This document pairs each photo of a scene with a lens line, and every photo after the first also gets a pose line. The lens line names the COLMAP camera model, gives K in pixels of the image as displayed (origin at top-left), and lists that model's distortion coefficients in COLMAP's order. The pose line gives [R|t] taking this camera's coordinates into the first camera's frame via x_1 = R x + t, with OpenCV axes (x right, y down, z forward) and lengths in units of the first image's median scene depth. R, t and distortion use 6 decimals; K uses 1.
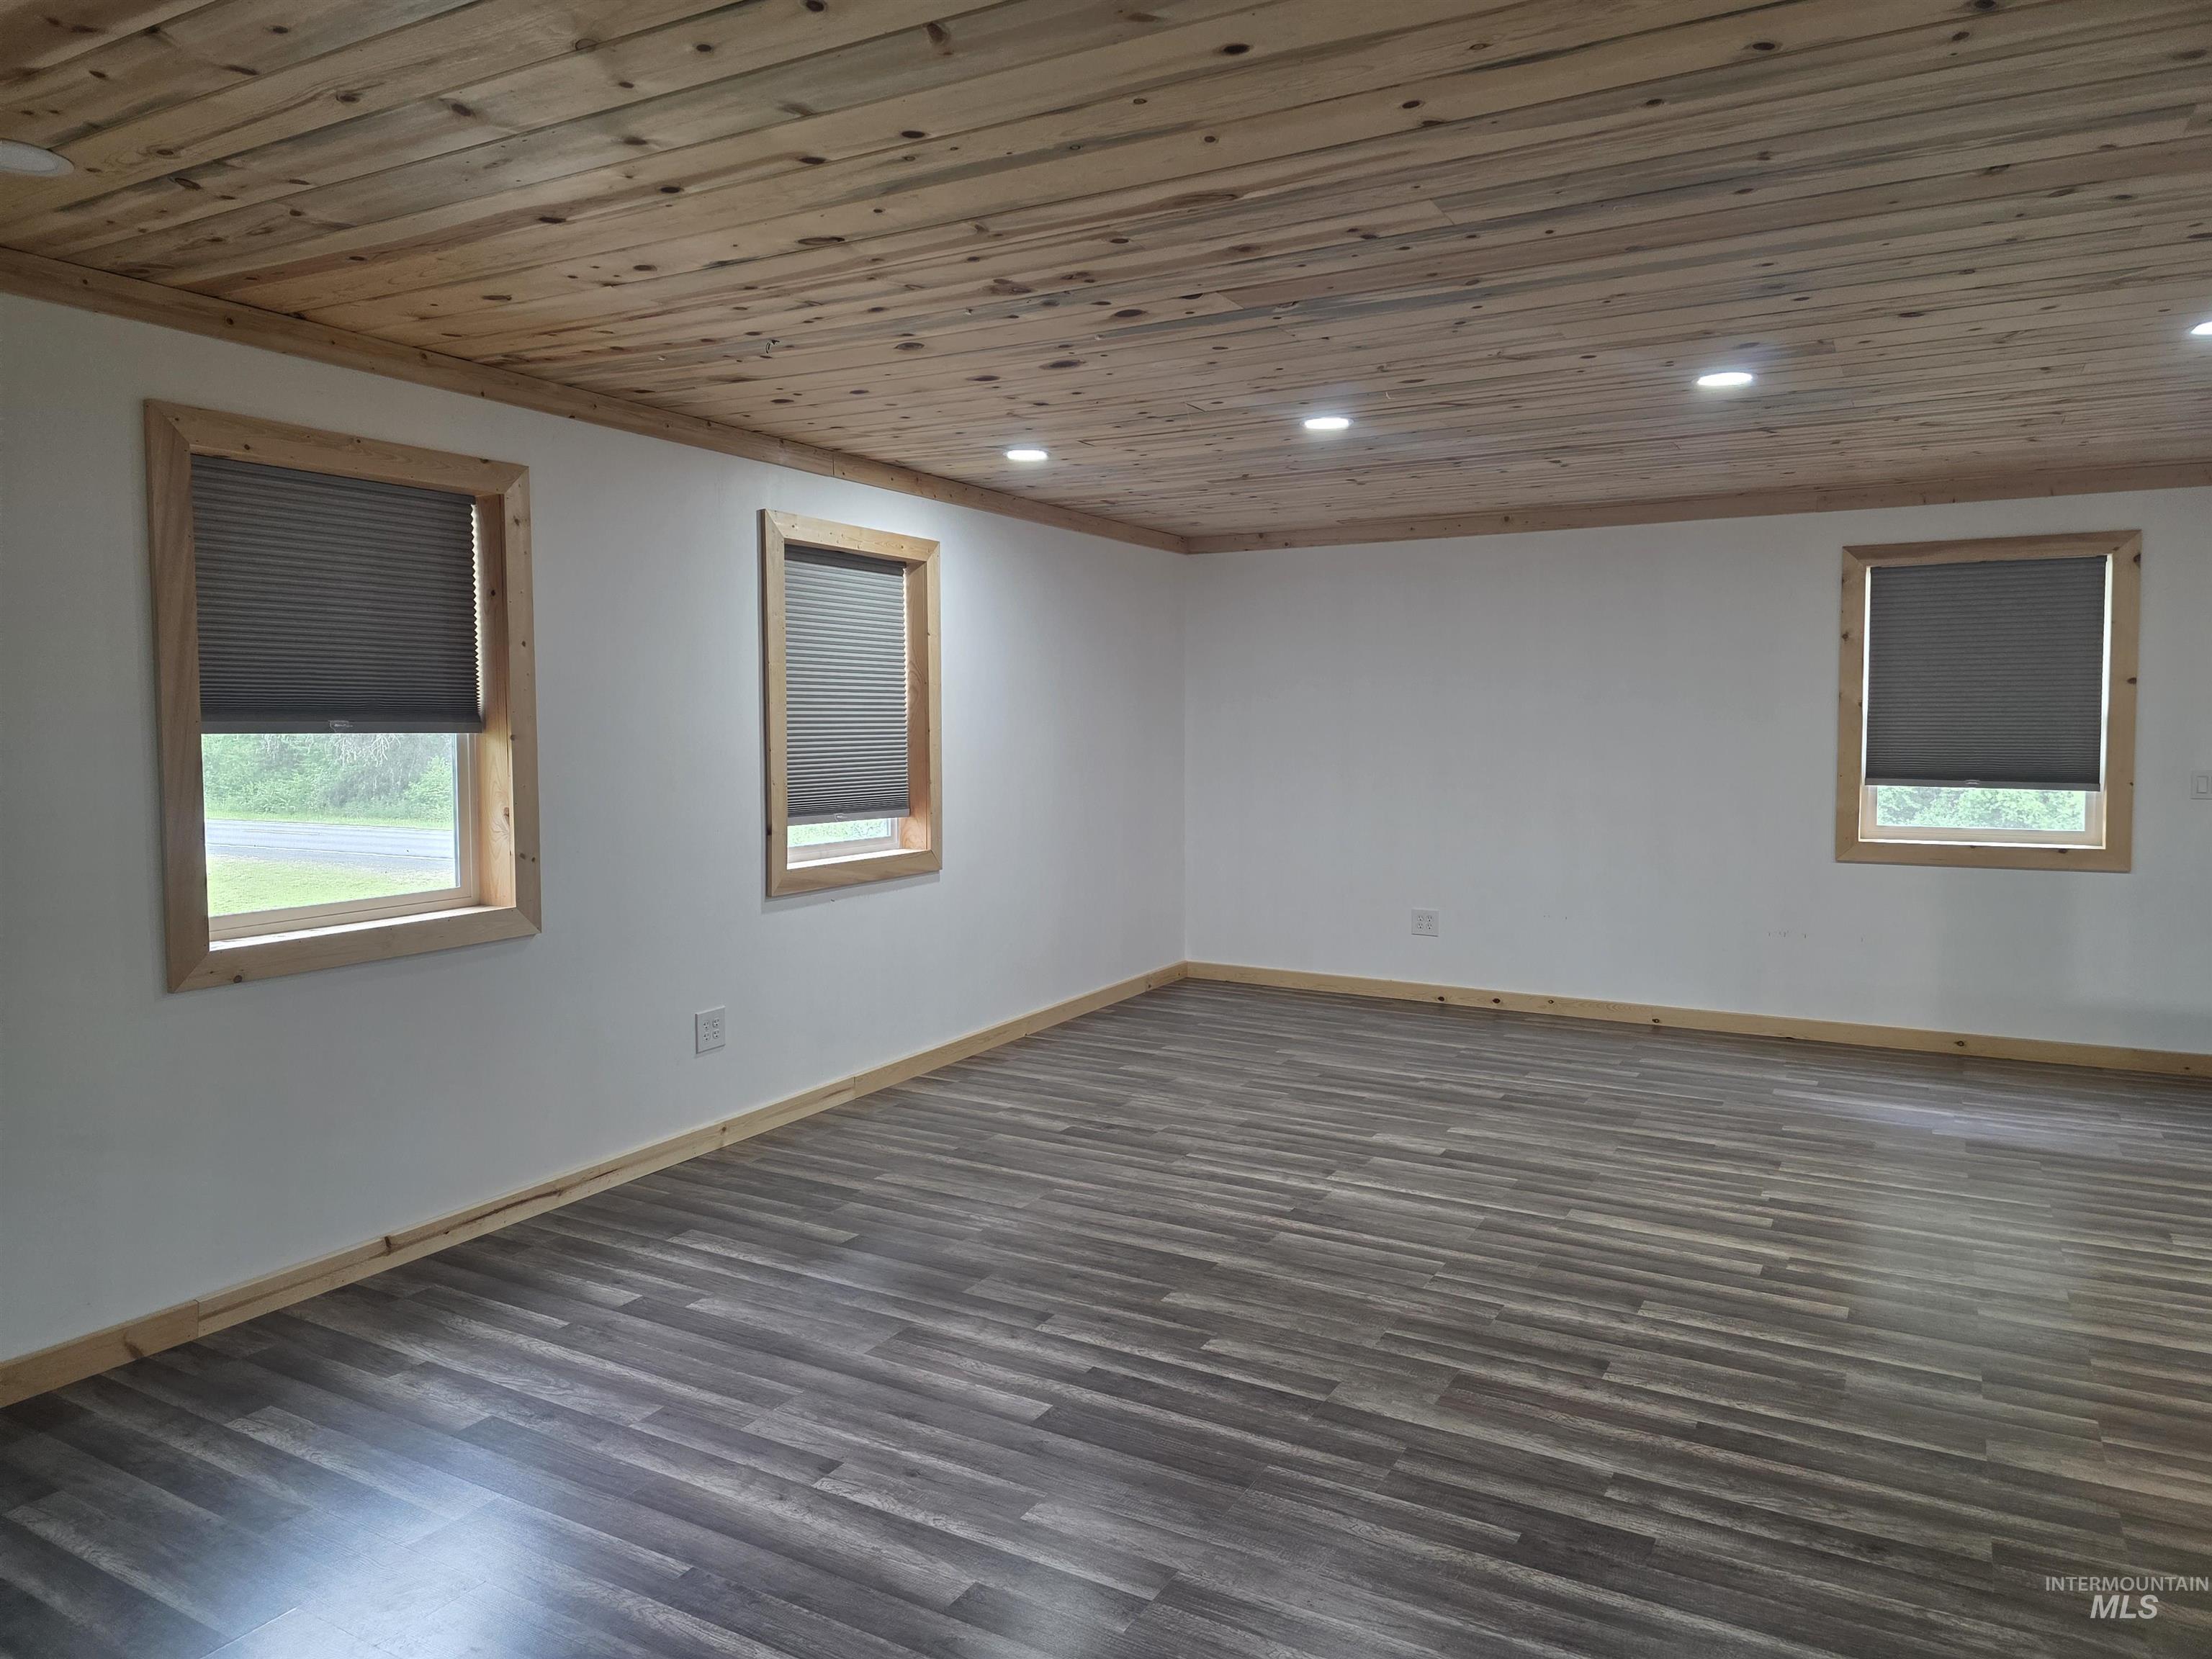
lens RADIAL K [[1479.2, 0, 1085.5], [0, 1479.2, 787.3], [0, 0, 1]] dist [0.072924, -0.063826]
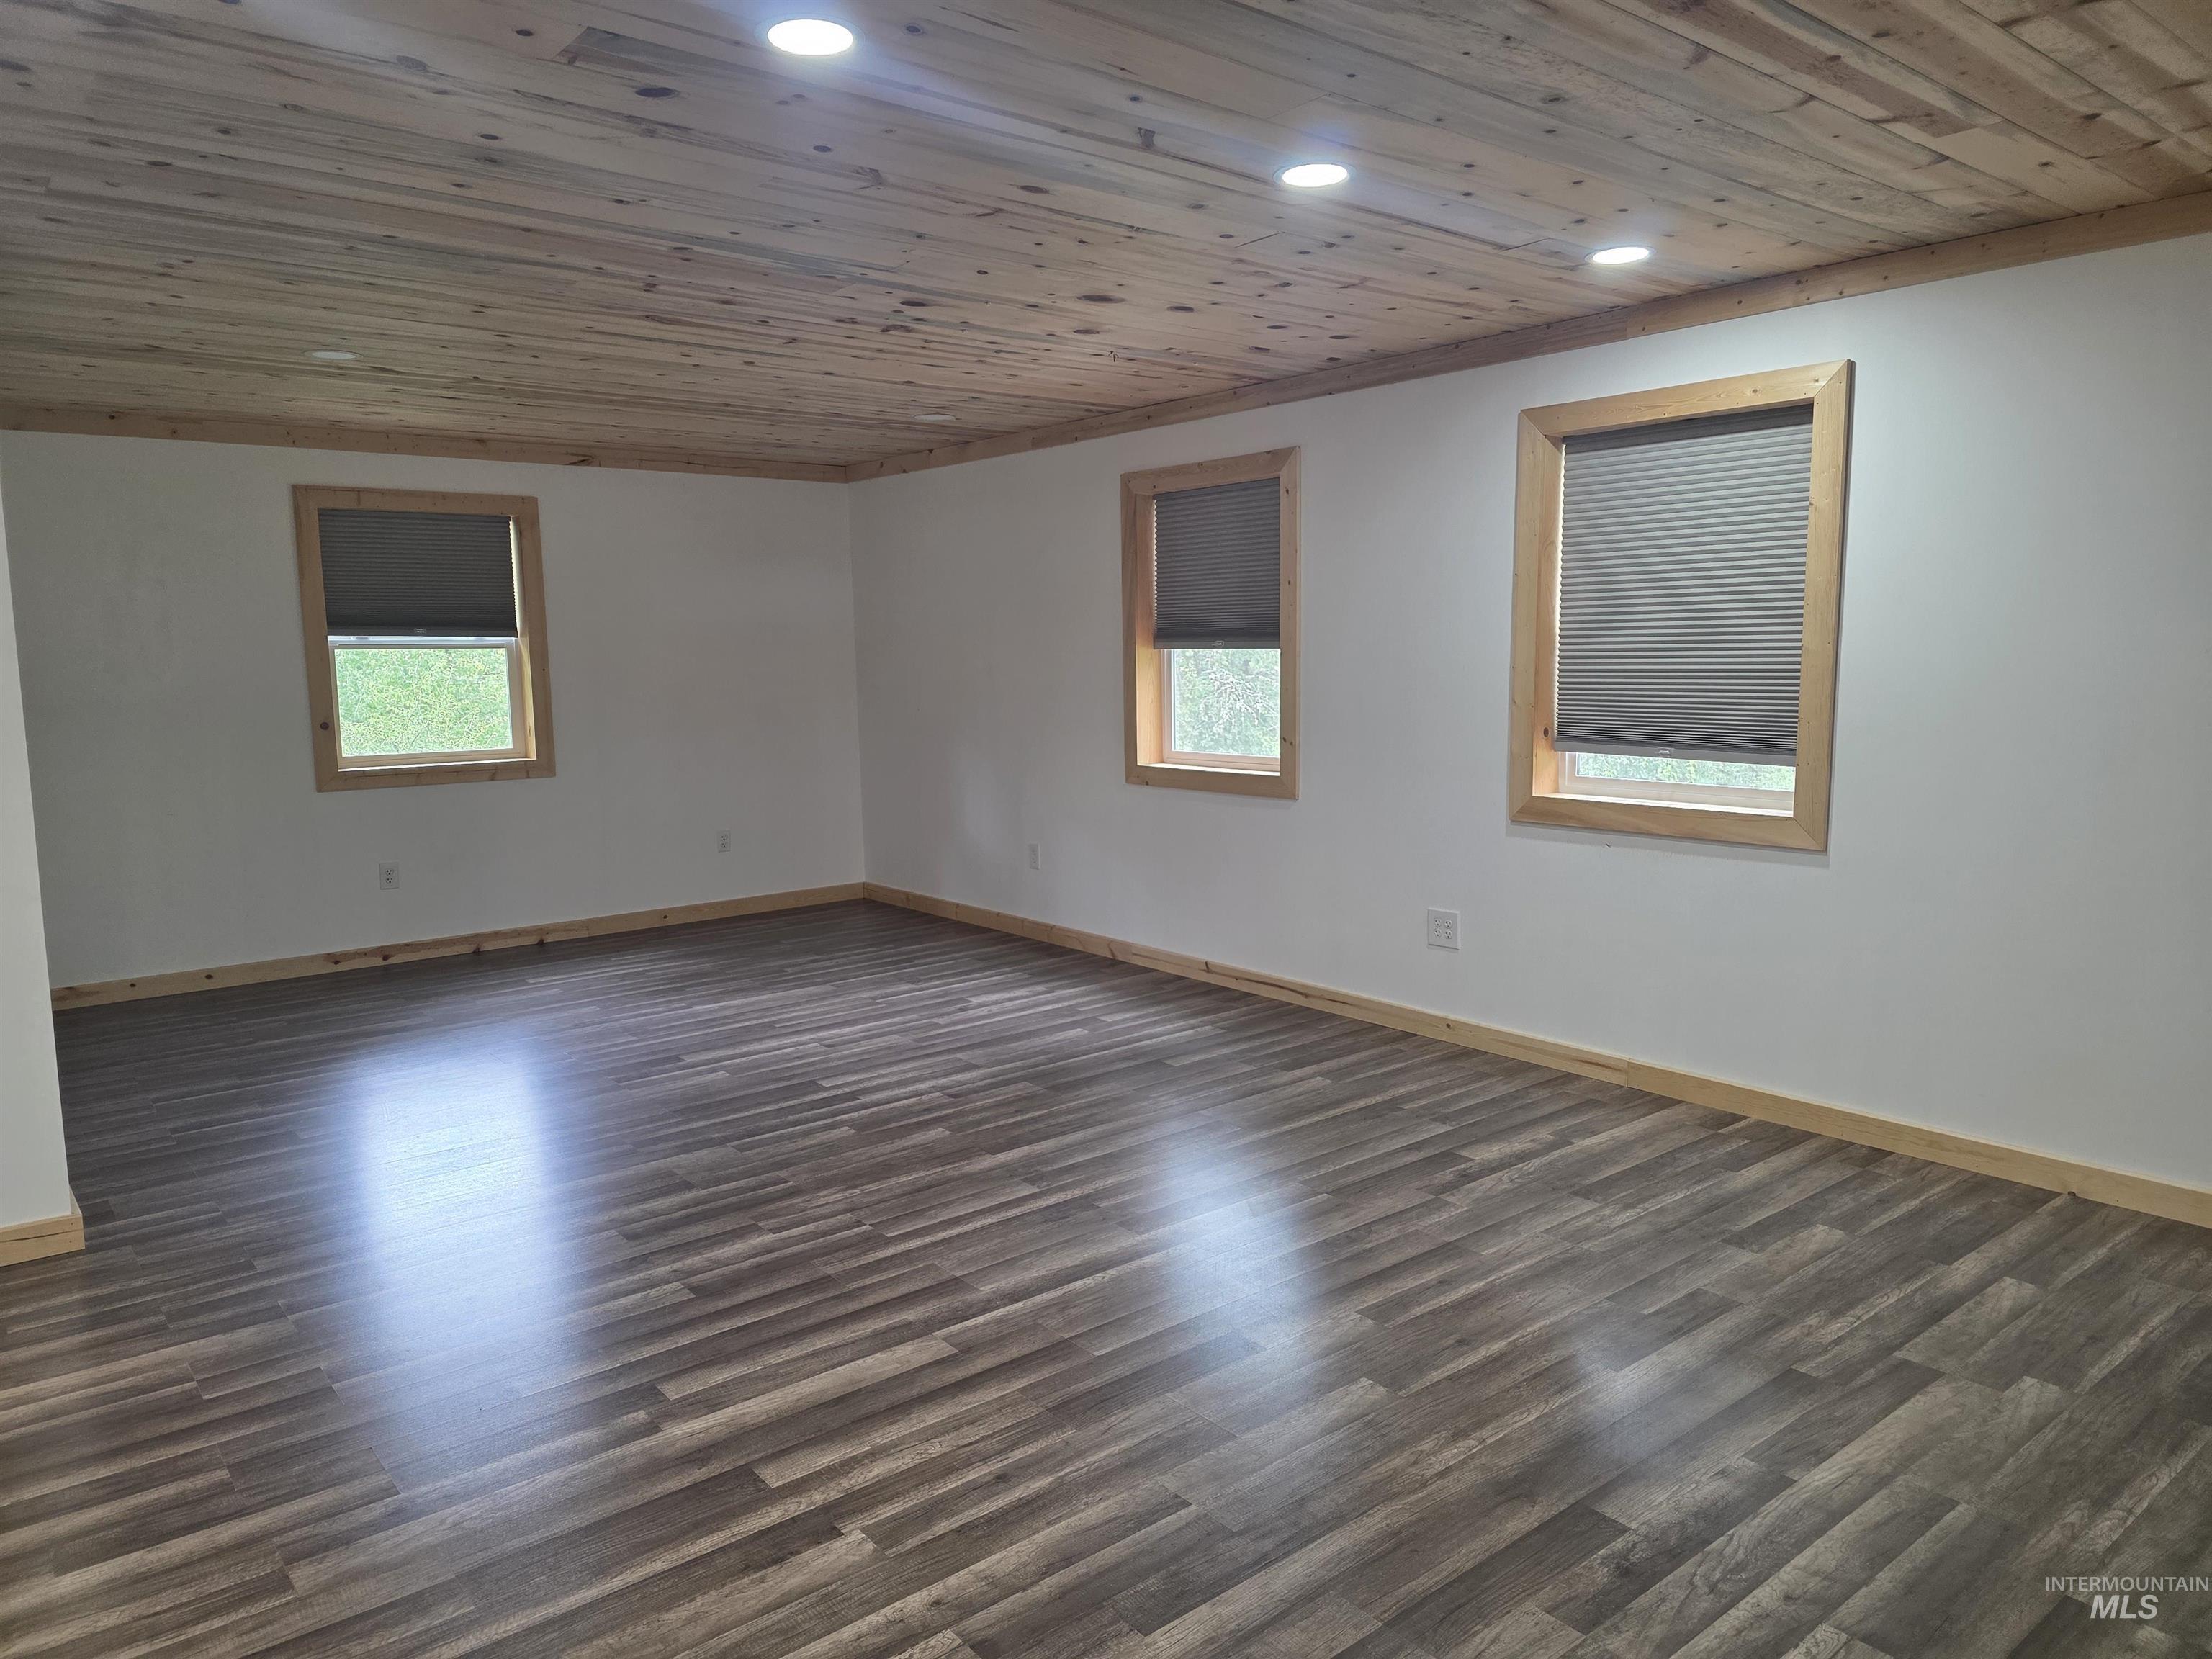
lens RADIAL K [[1479.2, 0, 1085.5], [0, 1479.2, 787.3], [0, 0, 1]] dist [0.072924, -0.063826]
pose [[-0.368154, 0.099224, -0.924455, 0.996715], [-0.030384, 0.992474, 0.118625, -0.066892], [0.929268, 0.071760, -0.362368, 1.398245]]
